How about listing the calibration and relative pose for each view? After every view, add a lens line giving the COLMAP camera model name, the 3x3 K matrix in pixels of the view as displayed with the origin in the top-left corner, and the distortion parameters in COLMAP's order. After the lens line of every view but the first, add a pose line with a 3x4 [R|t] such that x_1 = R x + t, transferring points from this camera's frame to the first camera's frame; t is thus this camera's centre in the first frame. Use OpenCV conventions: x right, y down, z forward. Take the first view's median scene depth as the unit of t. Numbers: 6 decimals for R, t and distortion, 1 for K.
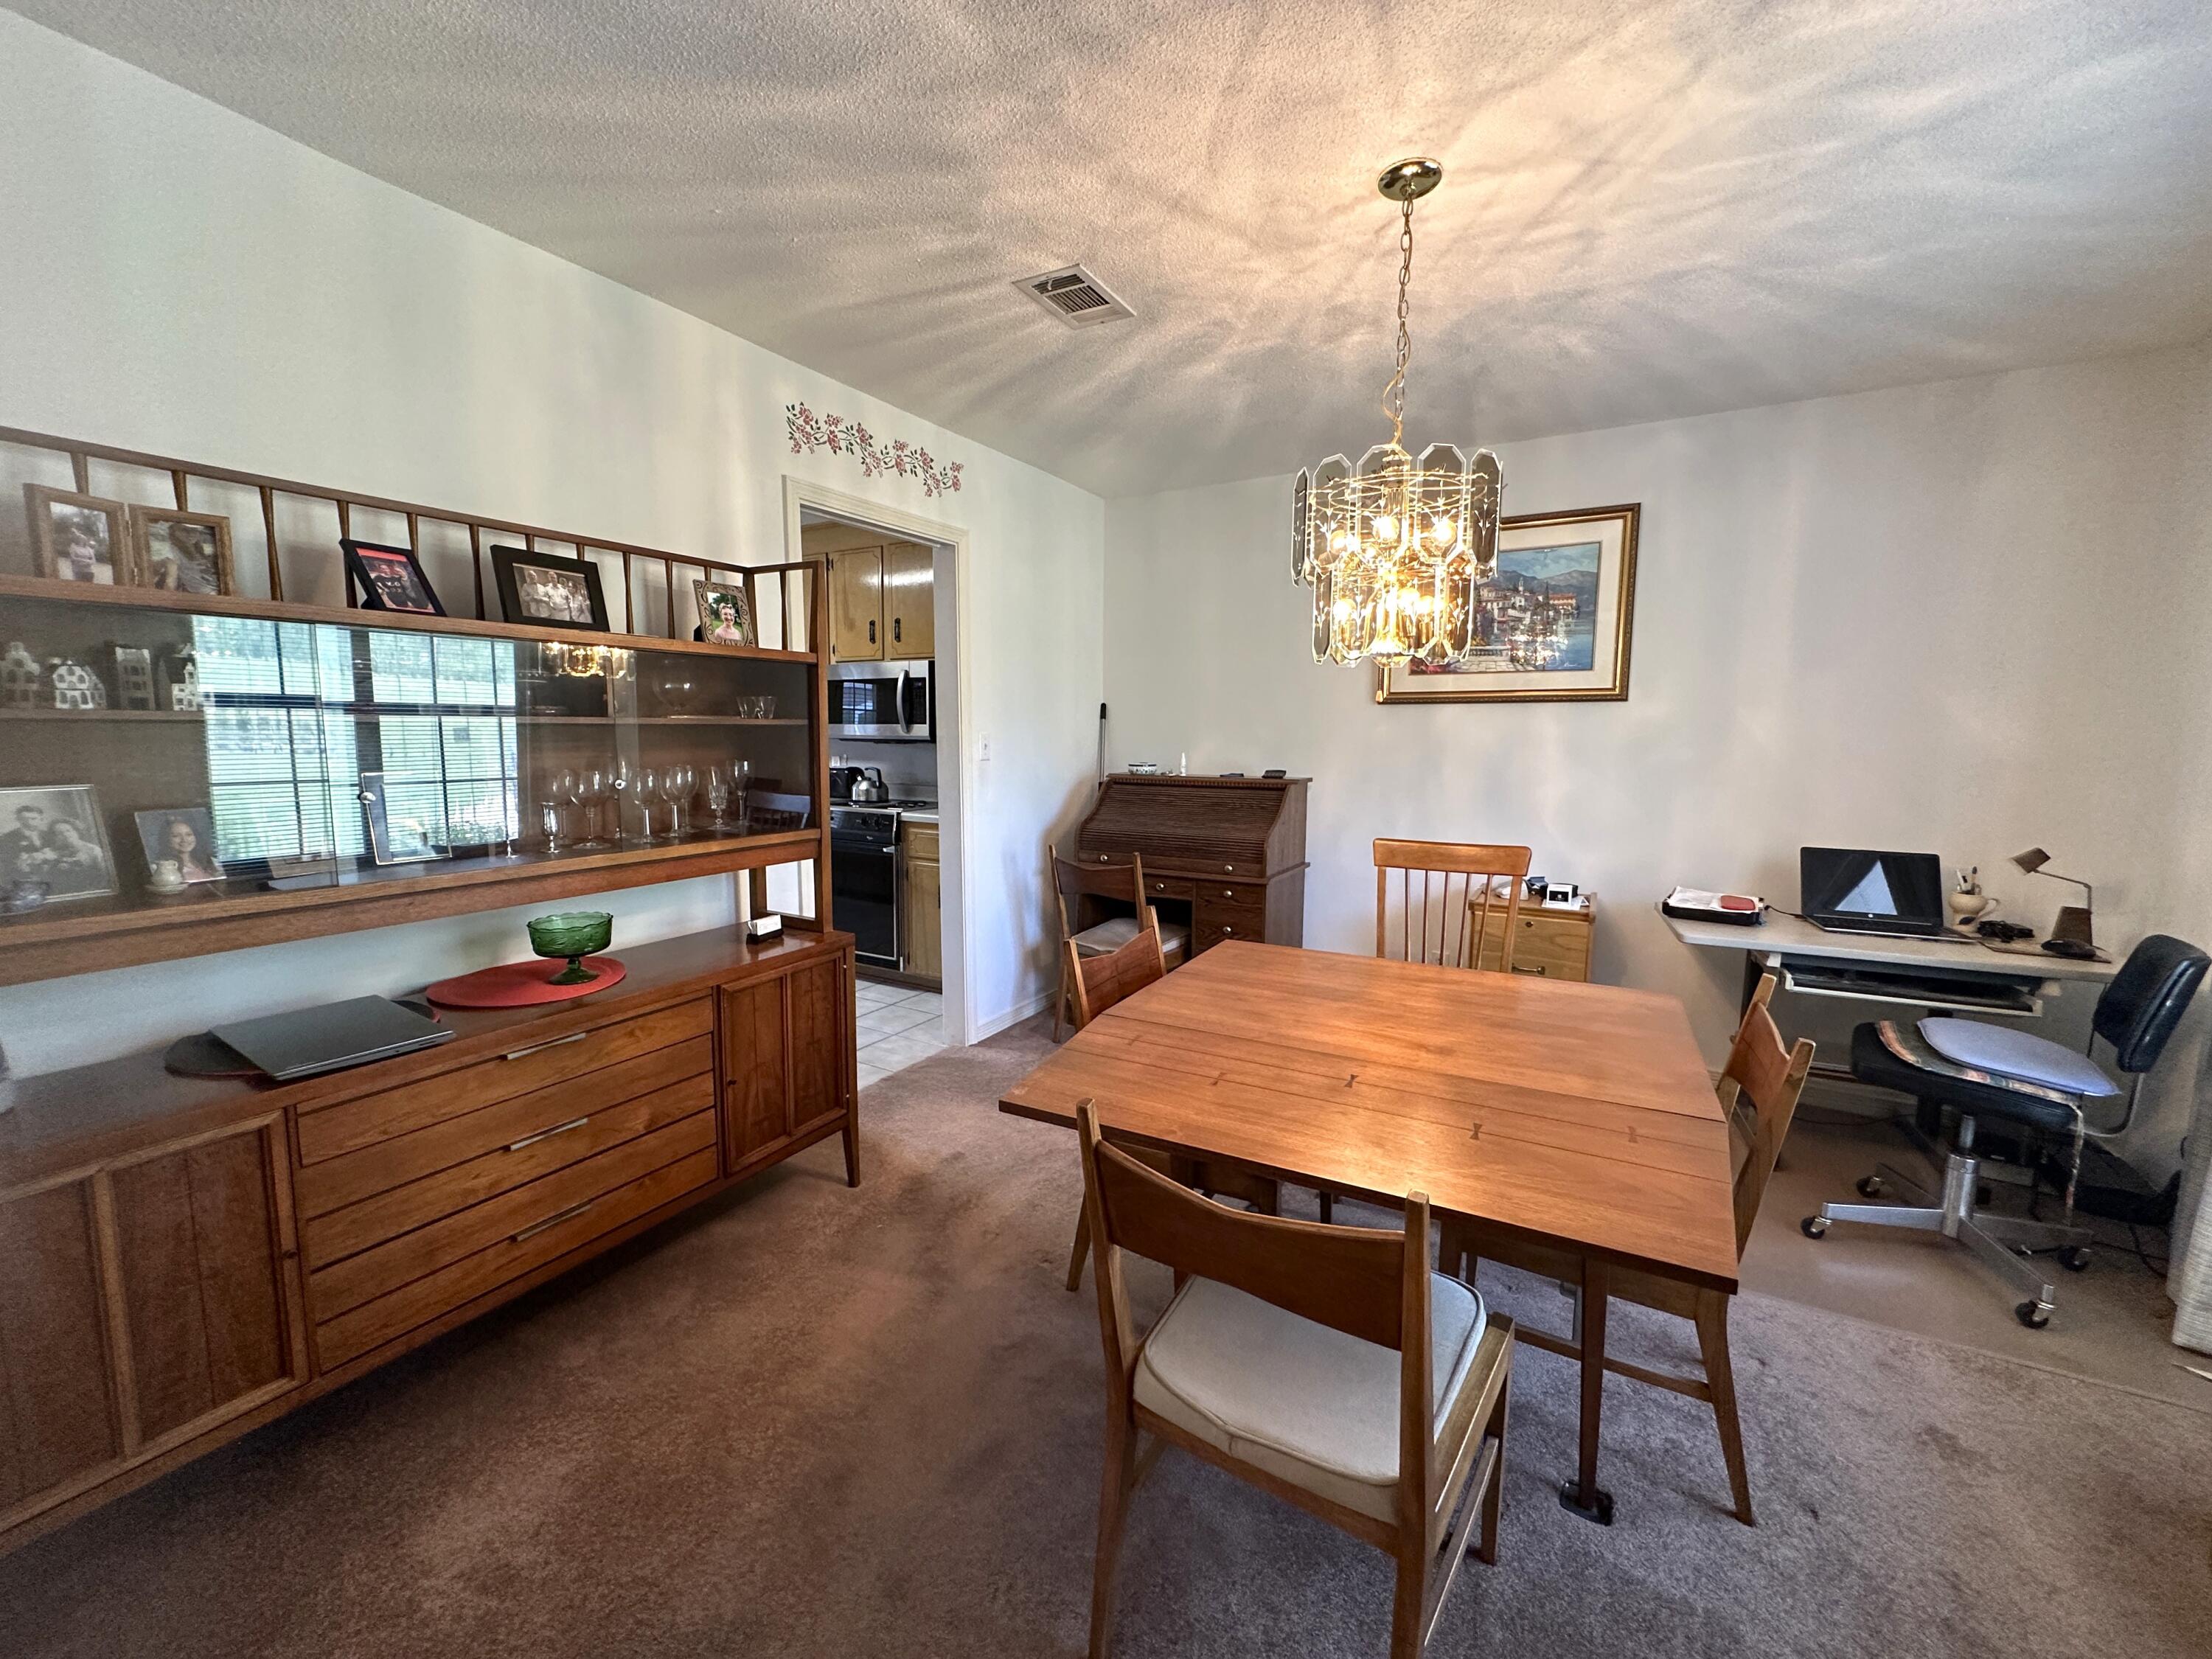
lens RADIAL K [[893.3, 0, 1114.3], [0, 893.3, 824.8], [0, 0, 1]] dist [-0.003707, -0.000217]
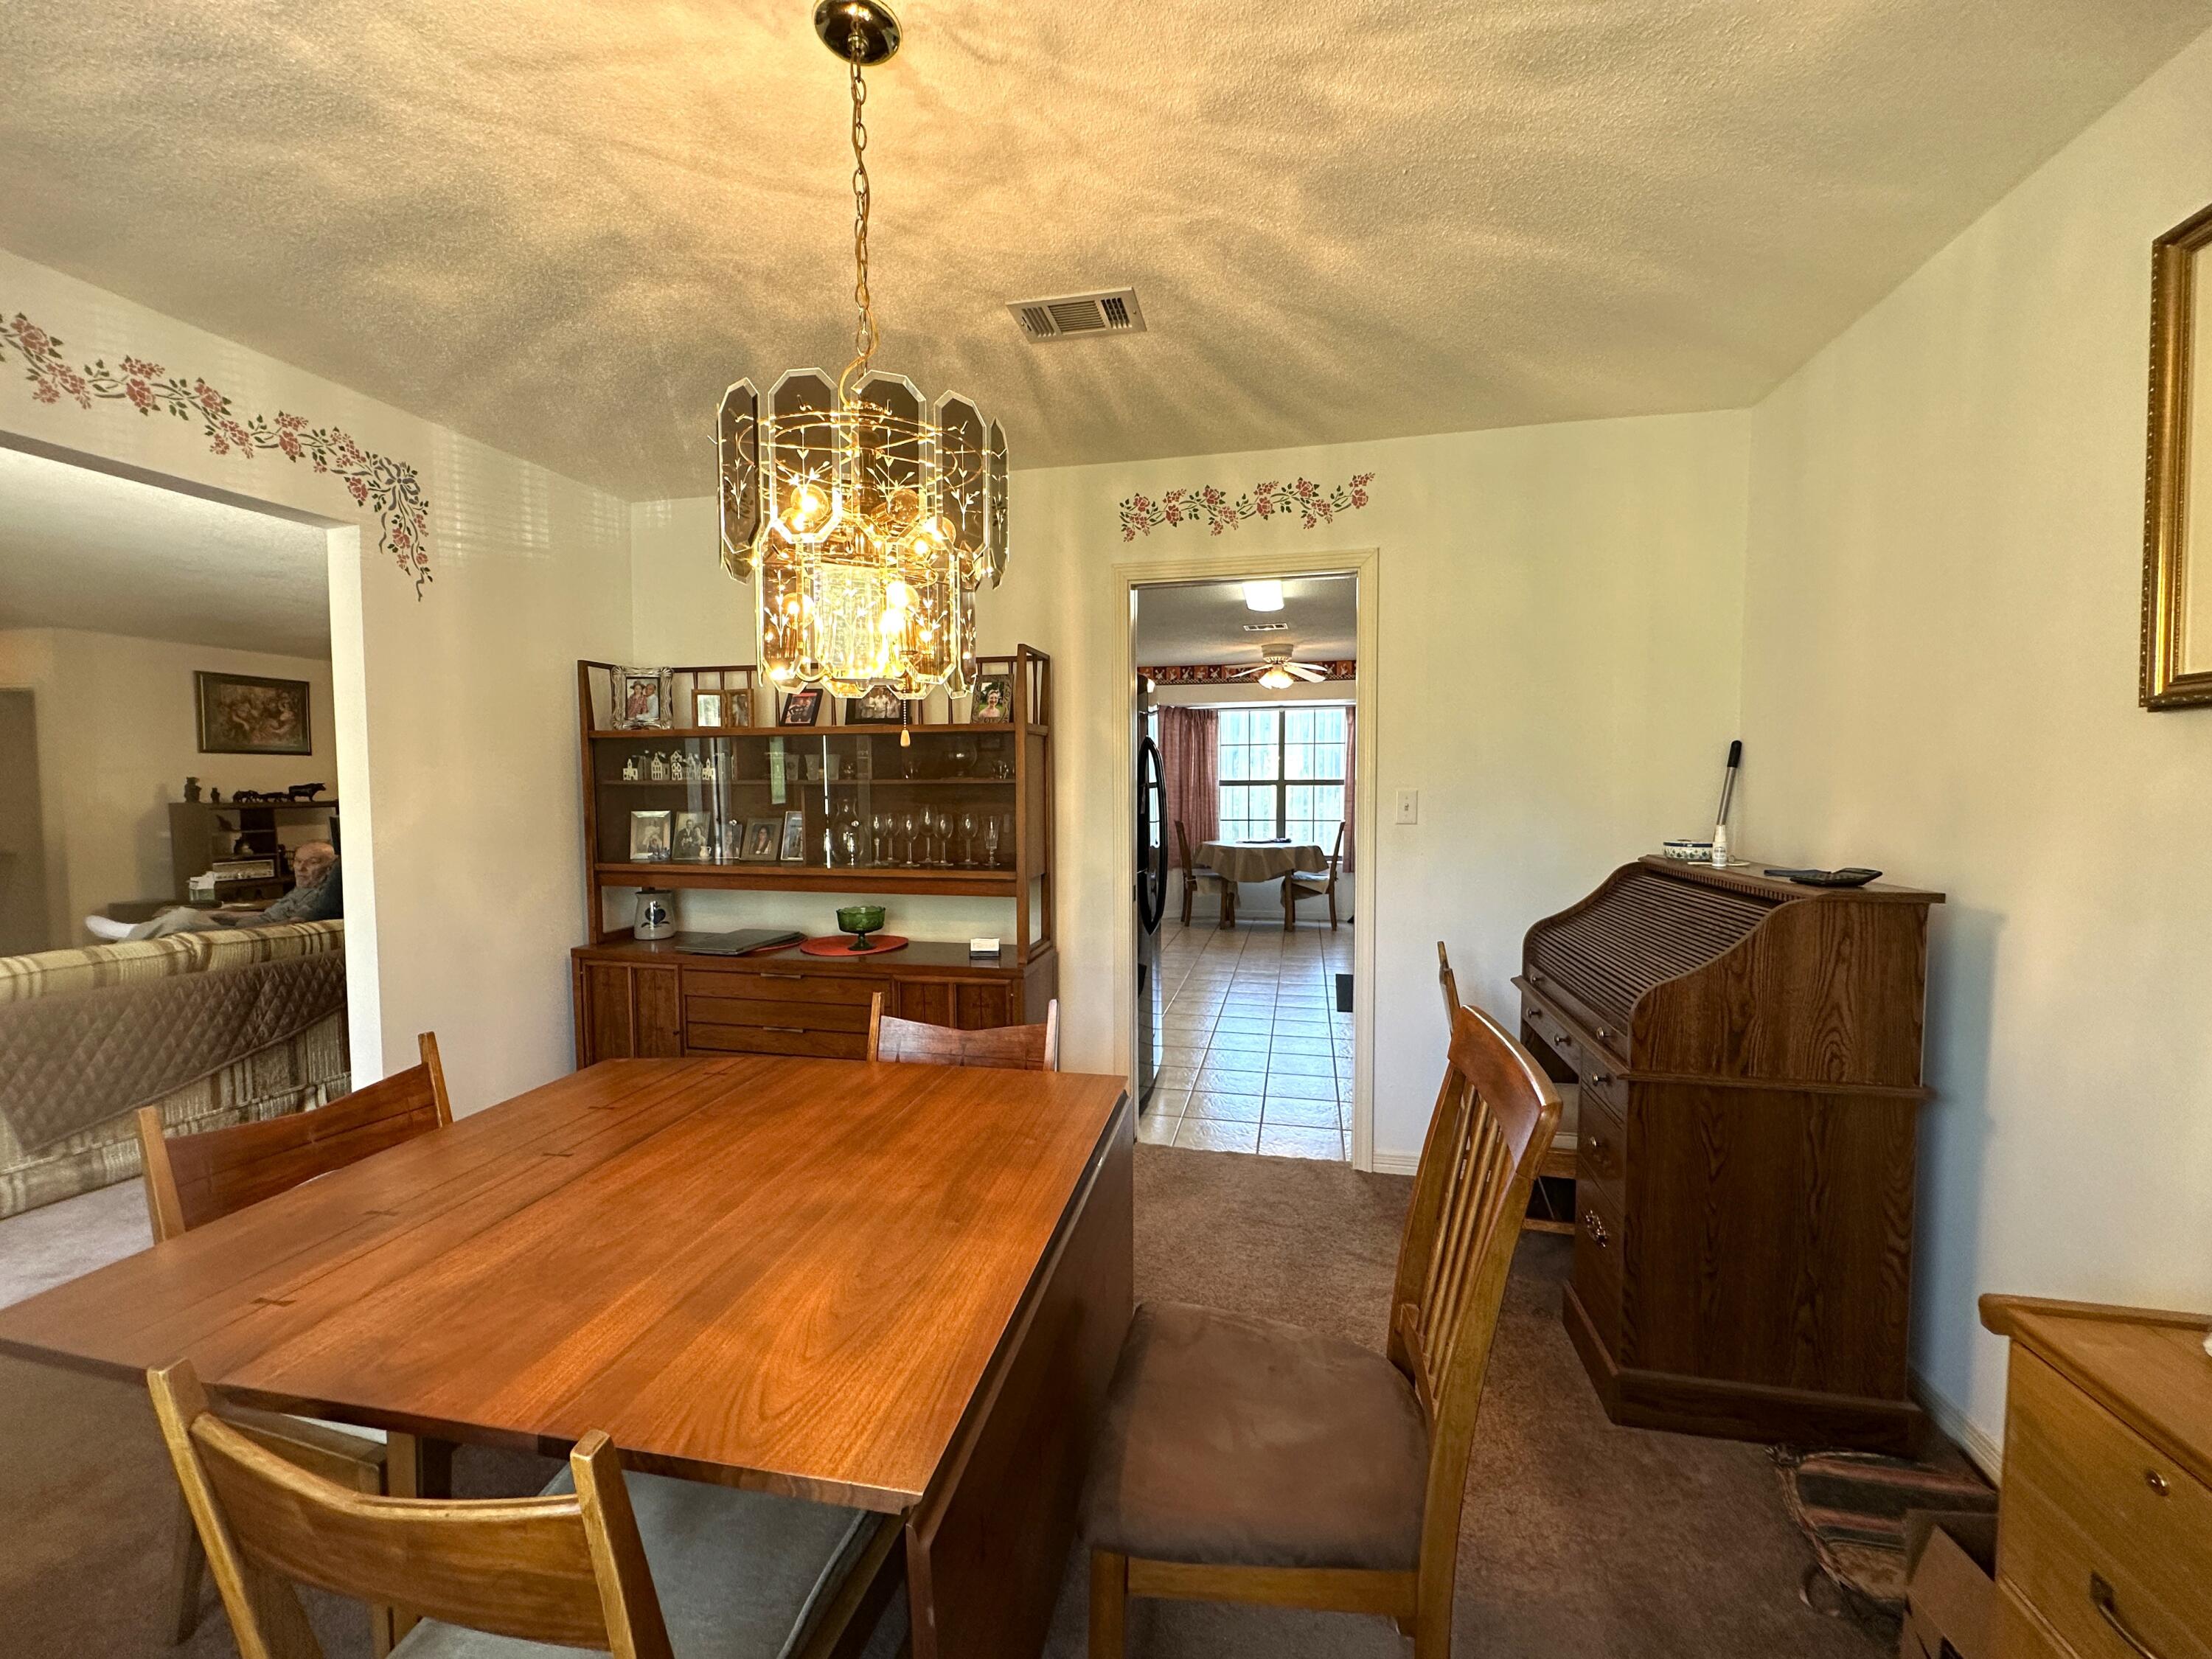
lens RADIAL K [[893.3, 0, 1106.9], [0, 893.3, 825.2], [0, 0, 1]] dist [-0.003707, -0.000217]
pose [[0.284635, 0.040563, -0.957777, 0.739292], [-0.097520, 0.995146, 0.013165, -0.074660], [0.953663, 0.089655, 0.287209, 0.697443]]
